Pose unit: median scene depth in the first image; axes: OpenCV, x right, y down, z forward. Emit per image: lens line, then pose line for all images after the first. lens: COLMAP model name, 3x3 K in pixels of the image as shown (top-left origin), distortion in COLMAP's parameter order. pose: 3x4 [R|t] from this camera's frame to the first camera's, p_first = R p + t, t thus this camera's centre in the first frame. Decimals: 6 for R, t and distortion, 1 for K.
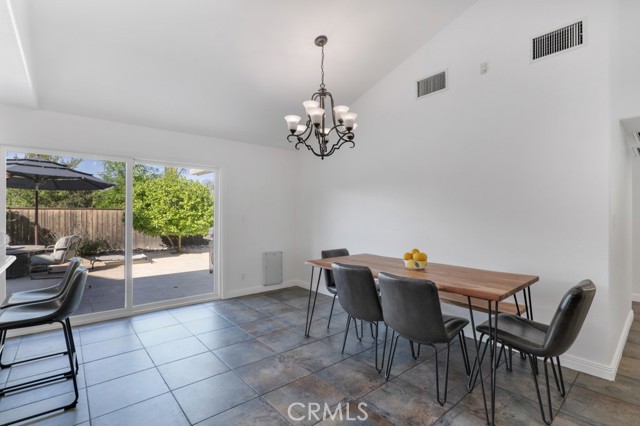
lens RADIAL K [[298.7, 0, 320.0], [0, 298.7, 213.0], [0, 0, 1]] dist [-0.003718, -0.000283]
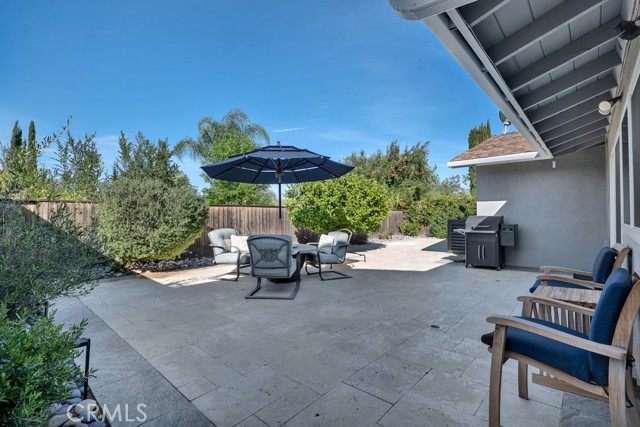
lens RADIAL K [[303.9, 0, 318.1], [0, 303.9, 213.8], [0, 0, 1]] dist [-0.015904, 0.000222]
pose [[0.992011, -0.008482, 0.125864, -0.771237], [0.009506, 0.999926, -0.007542, 0.022741], [-0.125791, 0.008679, 0.992019, 0.068030]]
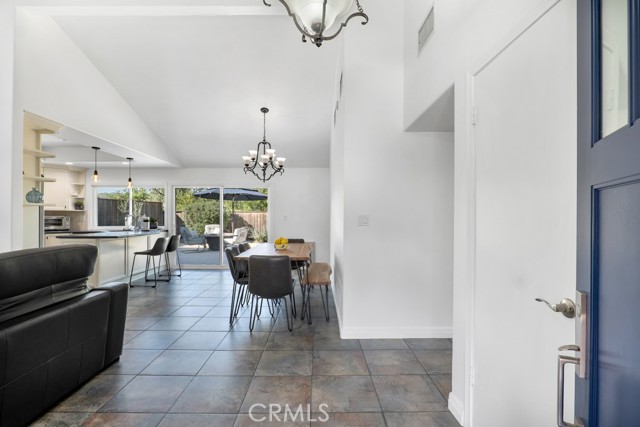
lens RADIAL K [[308.9, 0, 320.0], [0, 308.9, 213.5], [0, 0, 1]] dist [-0.015000, 0.000110]
pose [[0.766367, -0.002090, -0.642399, 0.476428], [-0.000764, 0.999991, -0.004166, 0.000801], [0.642402, 0.003684, 0.766359, -0.043024]]
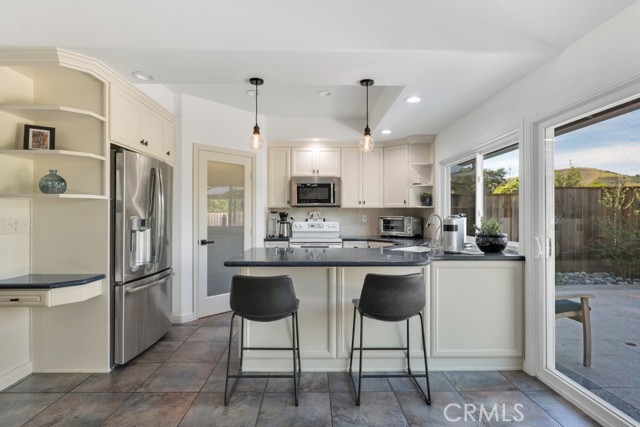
lens RADIAL K [[325.7, 0, 320.0], [0, 325.7, 213.5], [0, 0, 1]] dist [-0.004947, 0.000004]
pose [[-0.632667, -0.004129, -0.774413, -0.026190], [0.001818, 0.999975, -0.006817, 0.003979], [0.774422, -0.005720, -0.632644, 0.378299]]
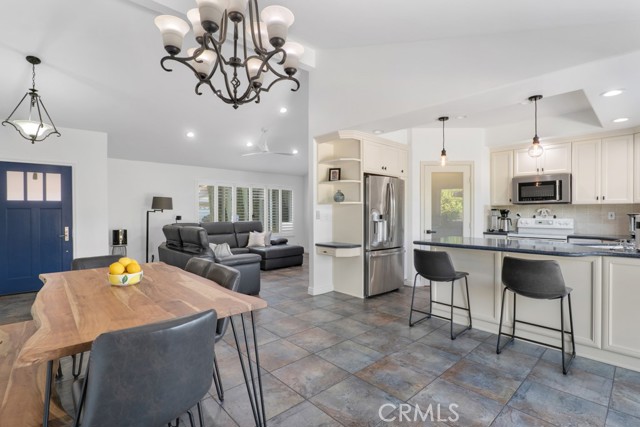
lens RADIAL K [[303.9, 0, 318.1], [0, 303.9, 213.8], [0, 0, 1]] dist [-0.015904, 0.000222]
pose [[-0.999445, 0.002422, -0.033236, -0.043077], [0.002348, 0.999995, 0.002263, 0.004034], [0.033242, 0.002184, -0.999445, 0.546046]]
